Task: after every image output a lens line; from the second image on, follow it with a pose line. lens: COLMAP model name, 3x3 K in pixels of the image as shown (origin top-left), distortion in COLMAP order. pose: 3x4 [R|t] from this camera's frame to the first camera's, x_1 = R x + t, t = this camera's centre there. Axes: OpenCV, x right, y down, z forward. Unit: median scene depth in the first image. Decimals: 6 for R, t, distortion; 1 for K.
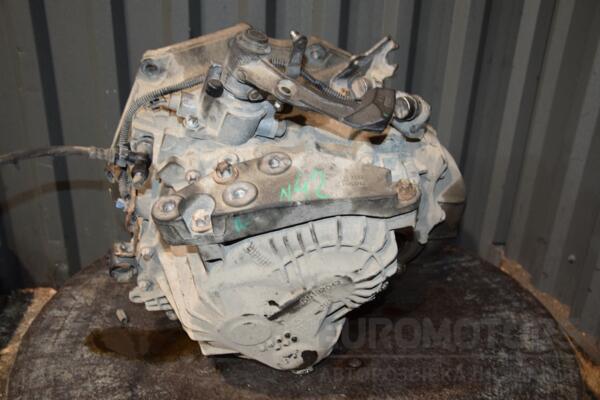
lens RADIAL K [[563.9, 0, 302.9], [0, 563.9, 188.4], [0, 0, 1]] dist [0.020374, 0.012038]
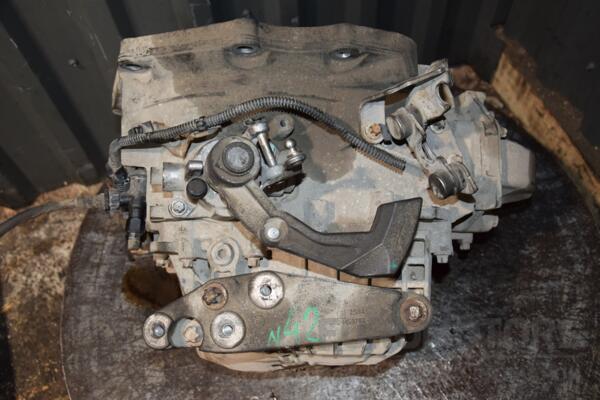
lens RADIAL K [[652.1, 0, 300.0], [0, 652.1, 200.0], [0, 0, 1]] dist [0.077593, 0.005235]
pose [[0.982858, 0.098964, -0.155552, 0.123678], [0.020670, 0.779250, 0.626373, -0.662995], [0.183202, -0.618851, 0.763846, 0.246197]]
